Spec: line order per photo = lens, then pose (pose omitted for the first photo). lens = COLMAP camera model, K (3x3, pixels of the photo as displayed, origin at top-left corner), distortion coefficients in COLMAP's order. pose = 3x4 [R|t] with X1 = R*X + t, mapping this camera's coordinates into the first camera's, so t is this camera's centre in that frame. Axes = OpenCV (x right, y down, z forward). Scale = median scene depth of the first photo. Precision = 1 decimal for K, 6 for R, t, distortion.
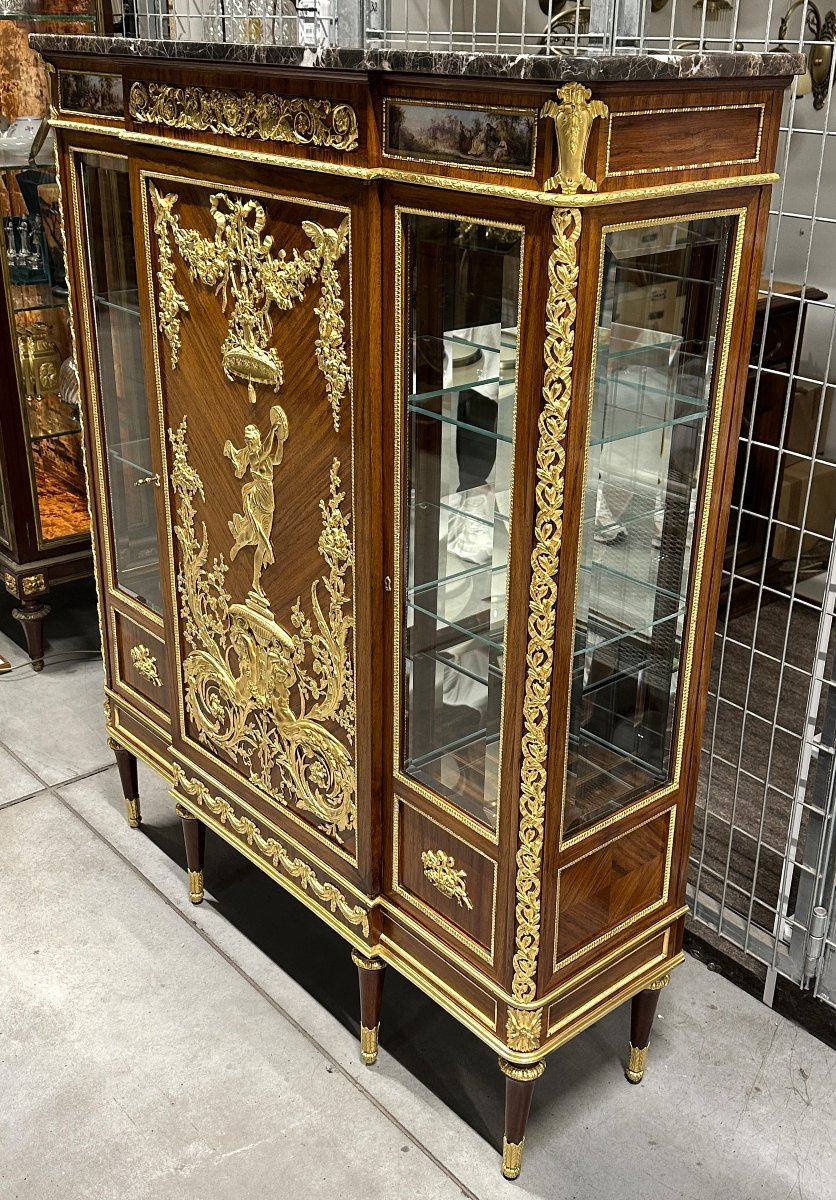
lens RADIAL K [[1266.7, 0, 420.7], [0, 1266.7, 580.7], [0, 0, 1]] dist [0.179127, -0.414750]
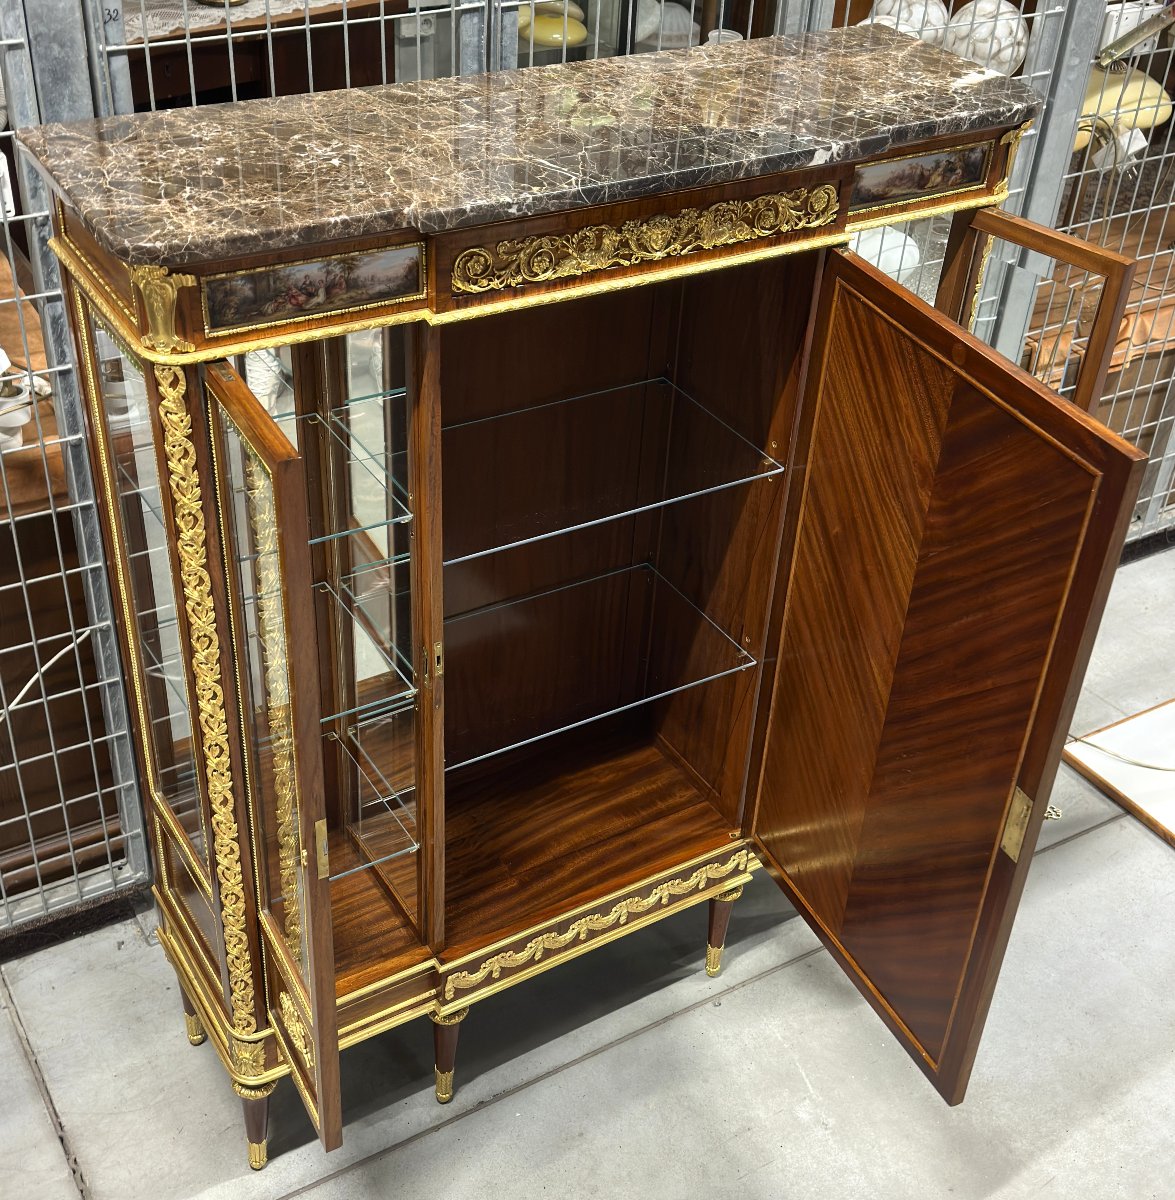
lens RADIAL K [[1566.3, 0, 587.5], [0, 1566.3, 600.0], [0, 0, 1]] dist [0.112918, -0.019629]
pose [[0.155258, -0.571566, 0.805734, -1.090342], [0.343995, 0.795858, 0.498275, -0.668790], [-0.926047, 0.199807, 0.320179, 0.688382]]
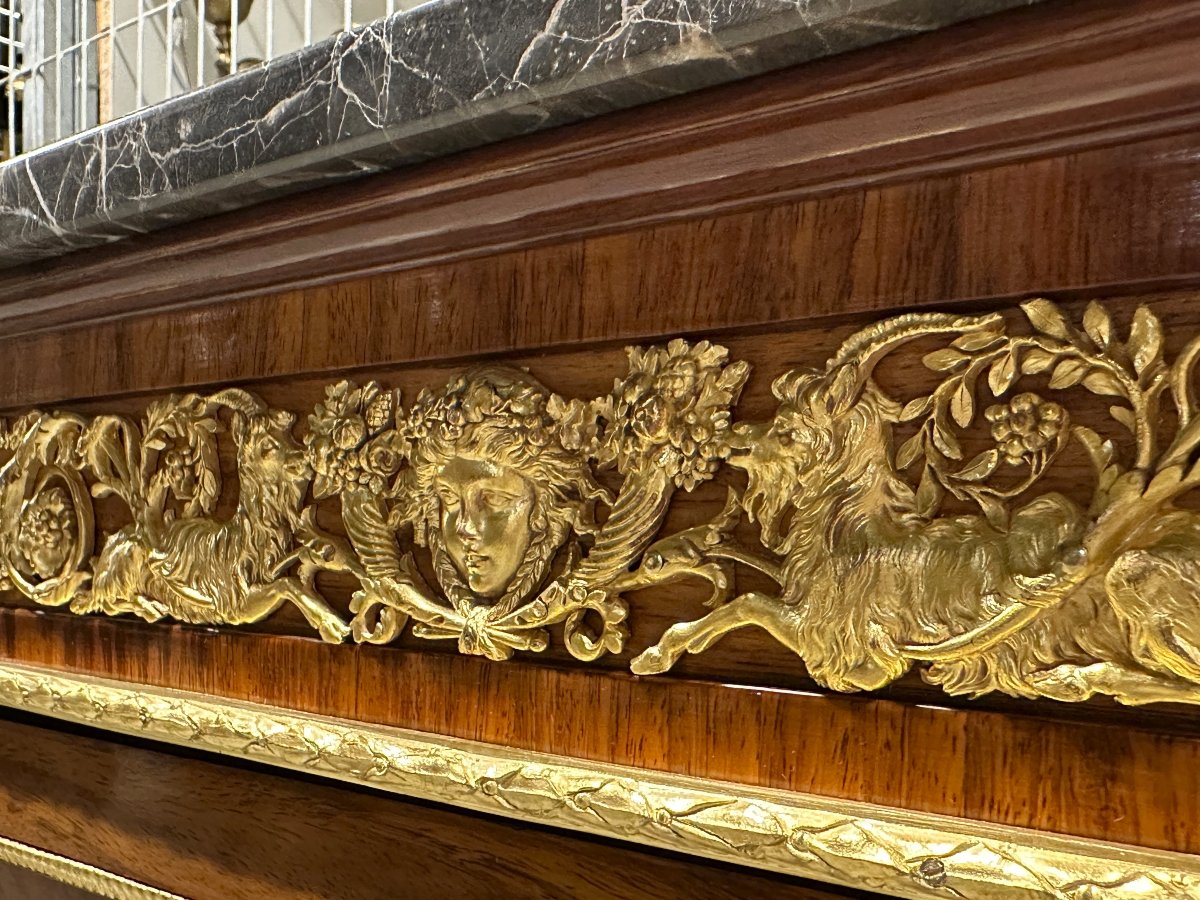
lens RADIAL K [[1190.3, 0, 600.0], [0, 1190.3, 450.0], [0, 0, 1]] dist [0.001363, -0.001453]
pose [[0.977116, -0.014813, 0.212189, -0.149999], [0.105134, 0.900831, -0.421248, -0.288262], [-0.184906, 0.433917, 0.881774, 0.812598]]
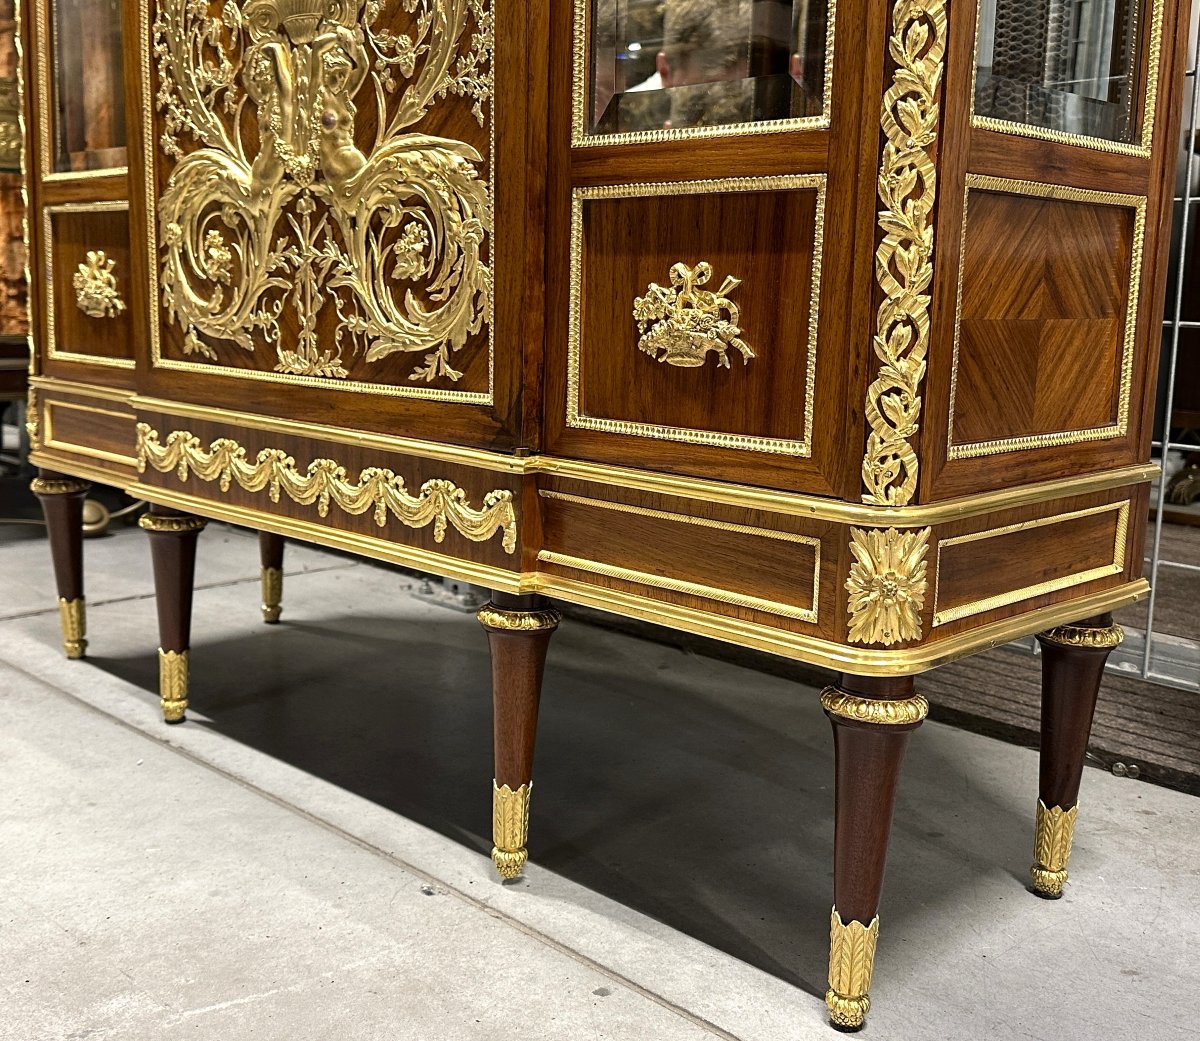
lens RADIAL K [[1373.7, 0, 600.0], [0, 1373.7, 520.5], [0, 0, 1]] dist [0.220466, -0.545289]
pose [[0.996880, -0.003995, 0.078837, -0.053481], [0.022213, 0.972560, -0.231587, 0.415339], [-0.075749, 0.232616, 0.969614, 0.517518]]
